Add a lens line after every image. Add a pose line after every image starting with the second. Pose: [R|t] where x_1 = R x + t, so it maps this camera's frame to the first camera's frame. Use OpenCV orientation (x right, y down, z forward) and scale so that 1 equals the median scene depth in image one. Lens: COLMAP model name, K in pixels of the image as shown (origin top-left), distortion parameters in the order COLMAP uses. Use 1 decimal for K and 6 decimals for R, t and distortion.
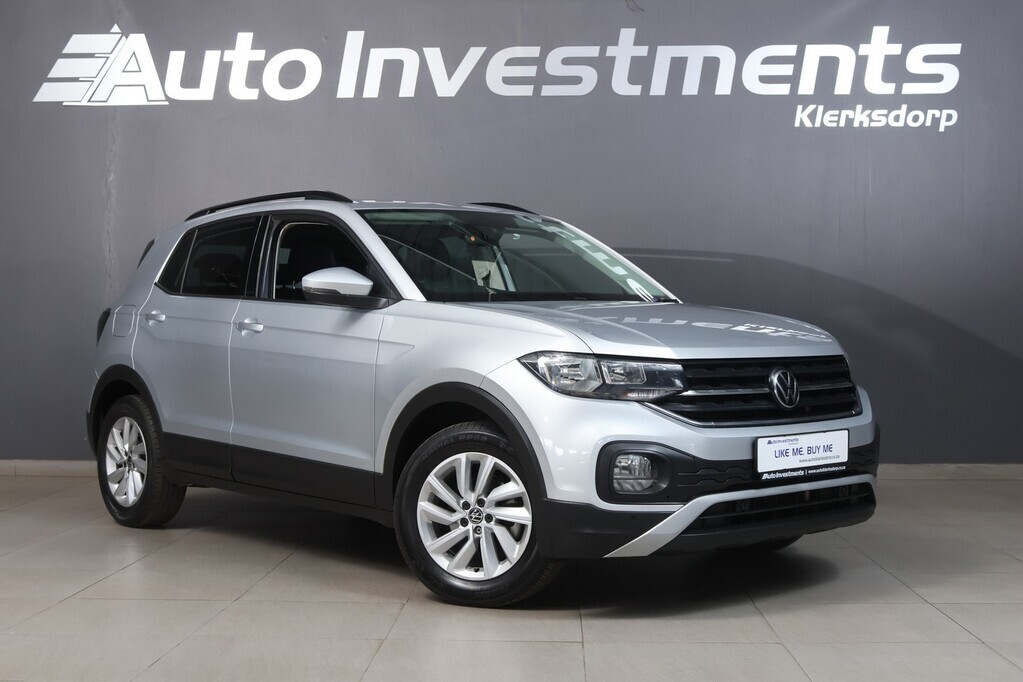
lens RADIAL K [[1386.6, 0, 511.5], [0, 1386.6, 341.0], [0, 0, 1]] dist [-0.056312, 0.036325]
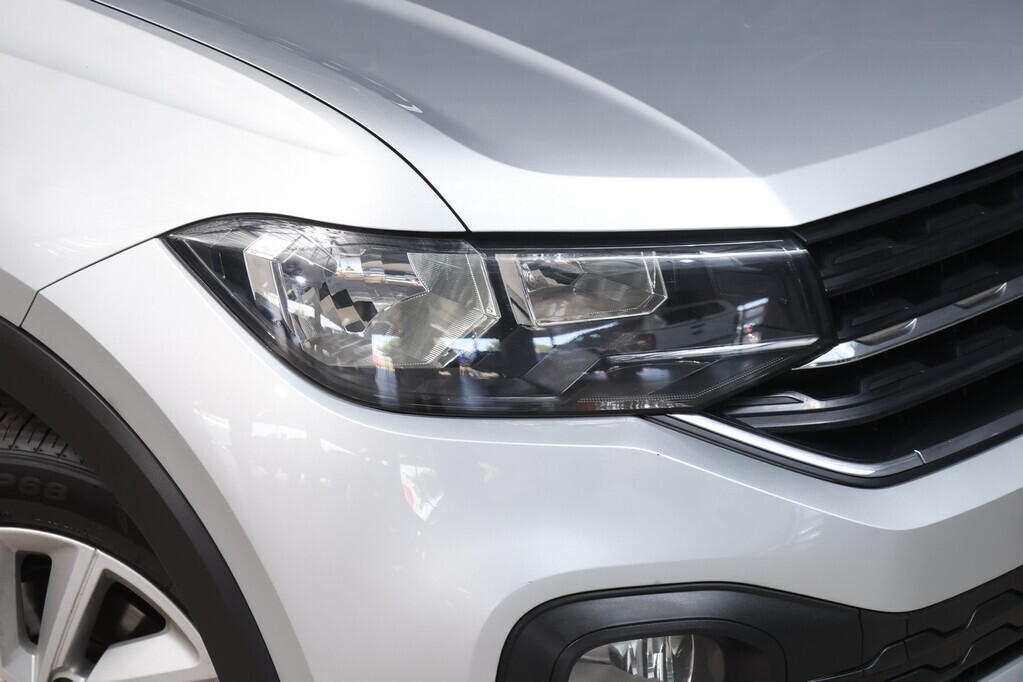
lens RADIAL K [[2432.1, 0, 511.5], [0, 2432.1, 341.0], [0, 0, 1]] dist [0.100903, -0.148198]
pose [[0.991601, -0.056410, 0.116386, 0.014138], [0.013867, 0.941056, 0.337967, -0.114862], [-0.128590, -0.333514, 0.933934, 0.555507]]
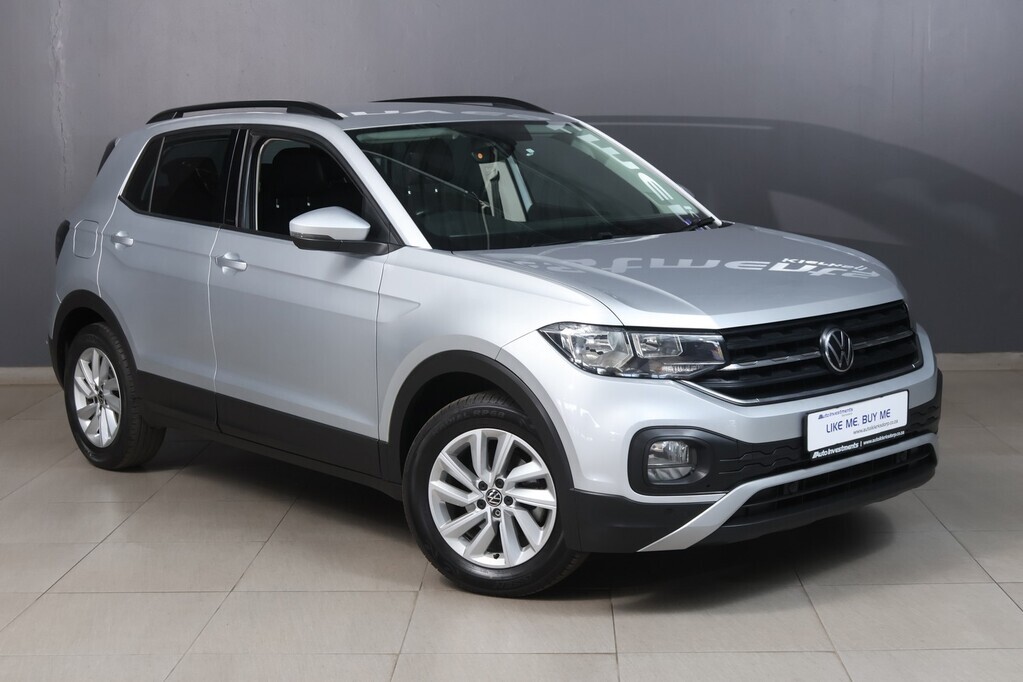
lens RADIAL K [[1551.1, 0, 511.5], [0, 1551.1, 341.0], [0, 0, 1]] dist [-0.025989, -0.034956]
pose [[0.999790, -0.020315, -0.002711, -0.009592], [0.020495, 0.990696, 0.134543, -0.111109], [-0.000047, -0.134570, 0.990904, 0.012881]]
